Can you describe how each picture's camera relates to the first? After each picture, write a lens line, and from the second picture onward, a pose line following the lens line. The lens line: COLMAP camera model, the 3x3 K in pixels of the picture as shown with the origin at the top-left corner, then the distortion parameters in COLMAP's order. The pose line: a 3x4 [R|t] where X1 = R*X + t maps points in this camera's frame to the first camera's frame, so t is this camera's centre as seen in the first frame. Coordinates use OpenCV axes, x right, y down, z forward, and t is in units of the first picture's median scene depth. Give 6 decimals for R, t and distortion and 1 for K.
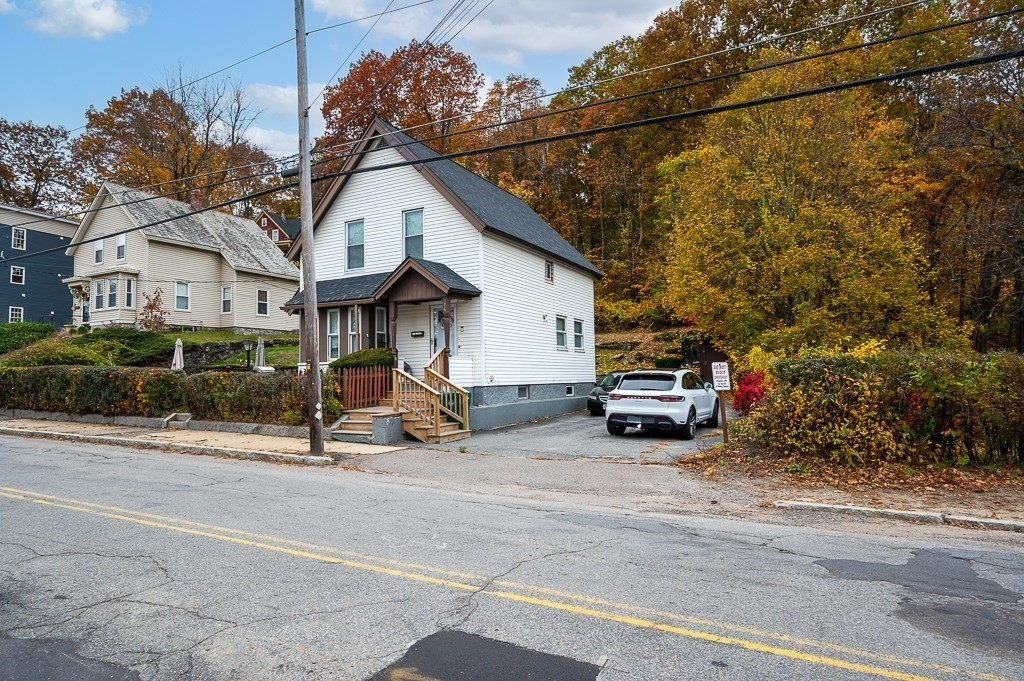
lens RADIAL K [[596.2, 0, 505.5], [0, 596.2, 351.5], [0, 0, 1]] dist [-0.000740, -0.002531]
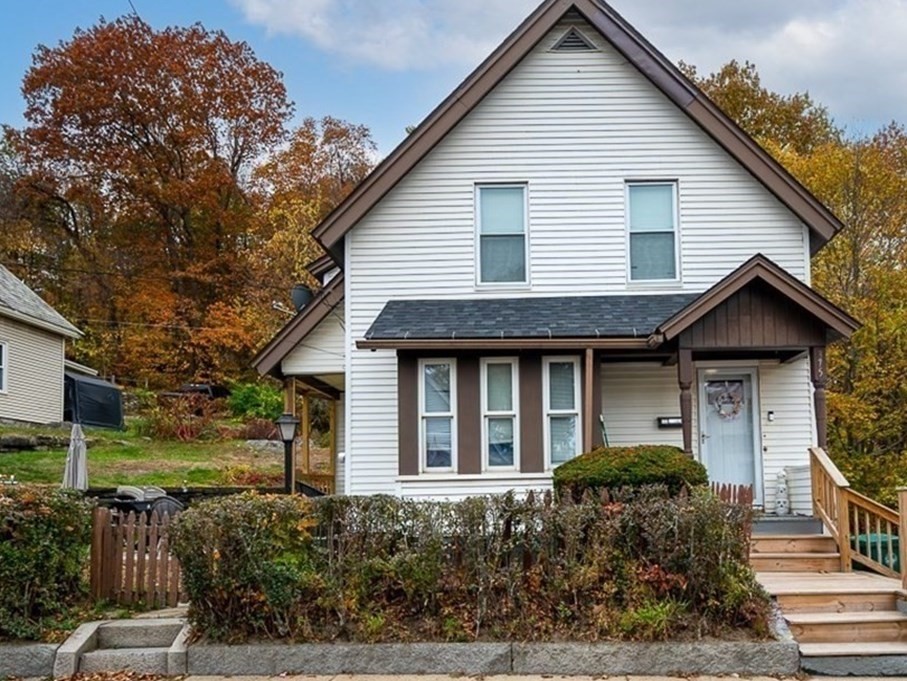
lens RADIAL K [[638.7, 0, 554.4], [0, 638.7, 467.7], [0, 0, 1]] dist [0.004289, -0.006612]
pose [[0.877351, 0.024160, 0.479240, -0.377495], [-0.015369, 0.999634, -0.022259, 0.017836], [-0.479602, 0.012164, 0.877402, 0.434907]]
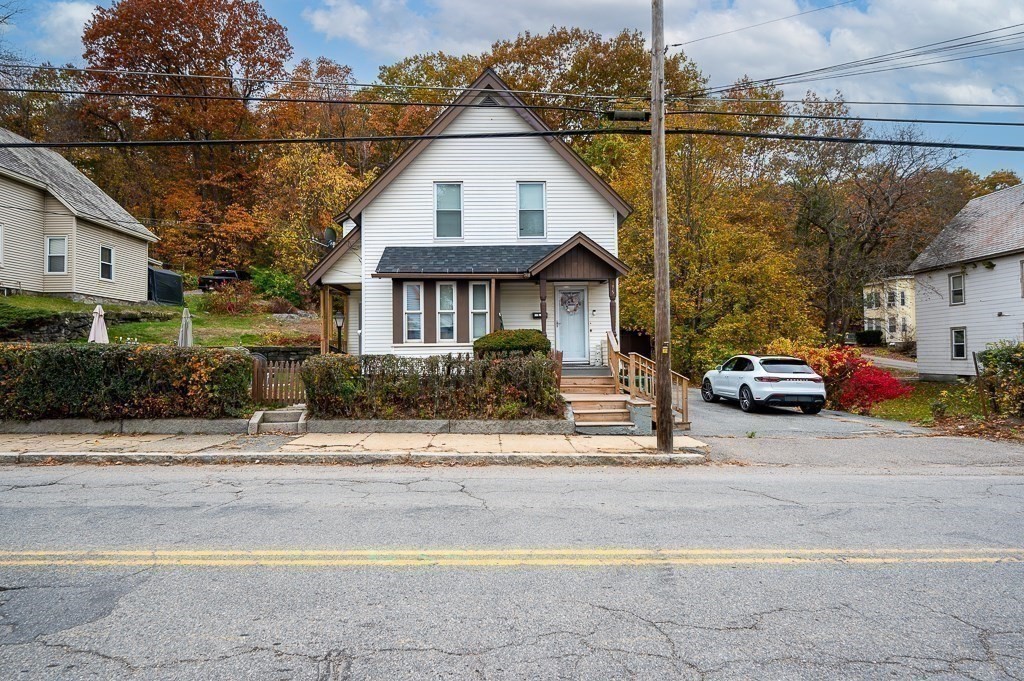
lens RADIAL K [[533.3, 0, 506.9], [0, 533.3, 336.5], [0, 0, 1]] dist [-0.001980, 0.001582]
pose [[0.867285, 0.025585, 0.497154, -0.463532], [-0.023742, 0.999668, -0.010028, 0.010323], [-0.497246, -0.003107, 0.867604, 0.228214]]
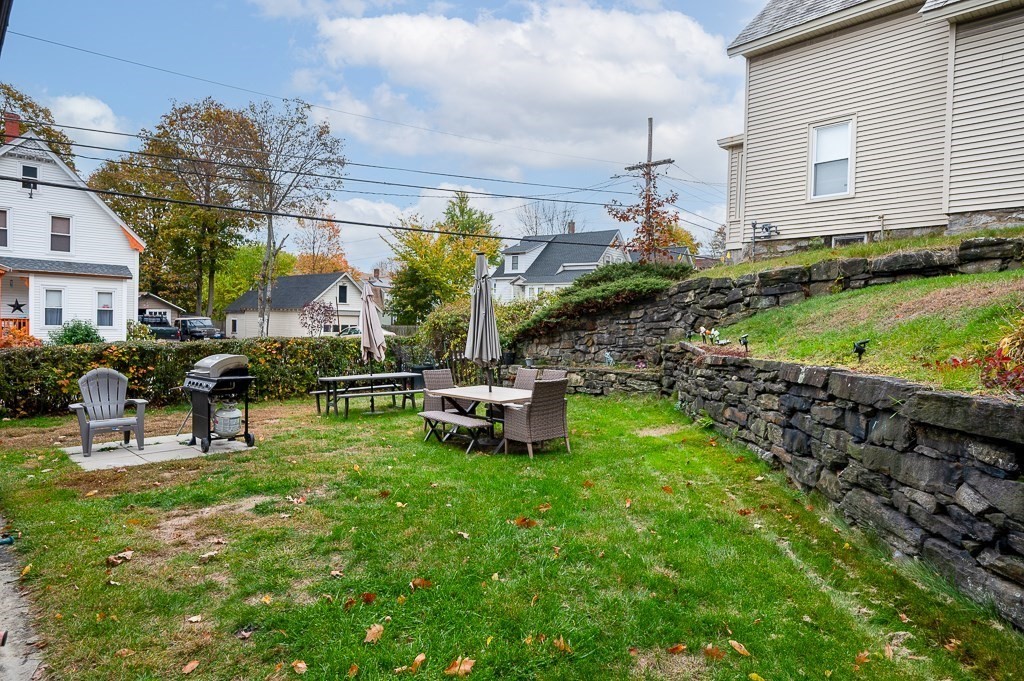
lens RADIAL K [[596.2, 0, 518.3], [0, 596.2, 346.2], [0, 0, 1]] dist [-0.000740, -0.002531]
pose [[-0.295070, 0.046462, -0.954345, -0.144367], [0.023726, 0.998865, 0.041294, 0.011038], [0.955181, -0.010459, -0.295838, 1.303003]]
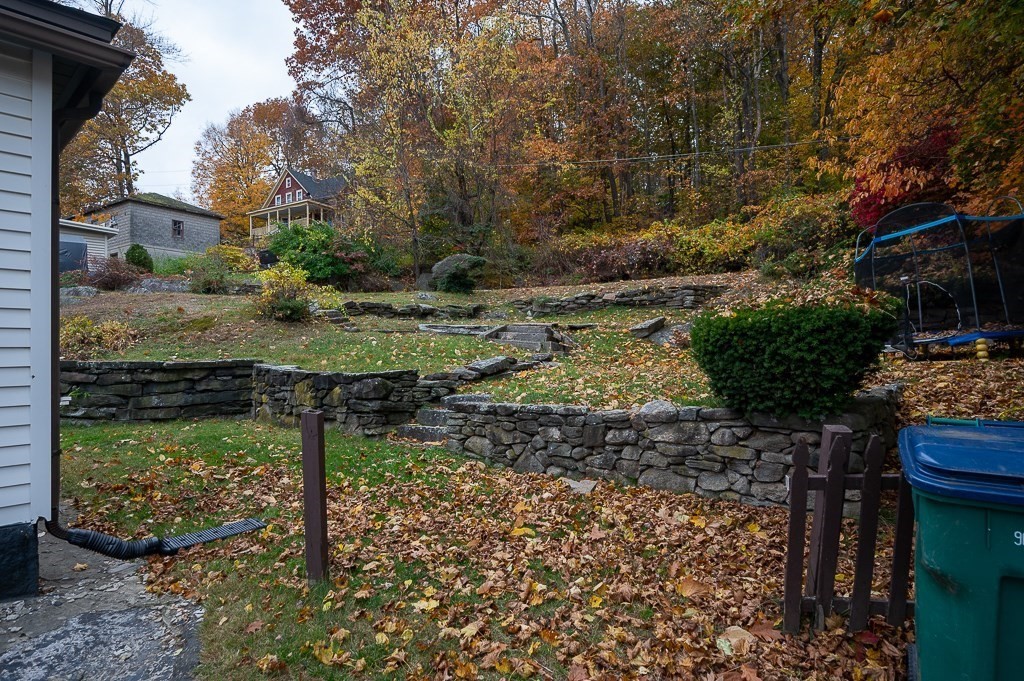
lens RADIAL K [[564.0, 0, 508.1], [0, 564.0, 343.1], [0, 0, 1]] dist [0.003566, 0.000381]
pose [[0.972572, -0.017292, -0.231959, 0.310886], [0.021606, 0.999637, 0.016070, 0.020057], [0.231597, -0.020641, 0.972593, 1.104399]]
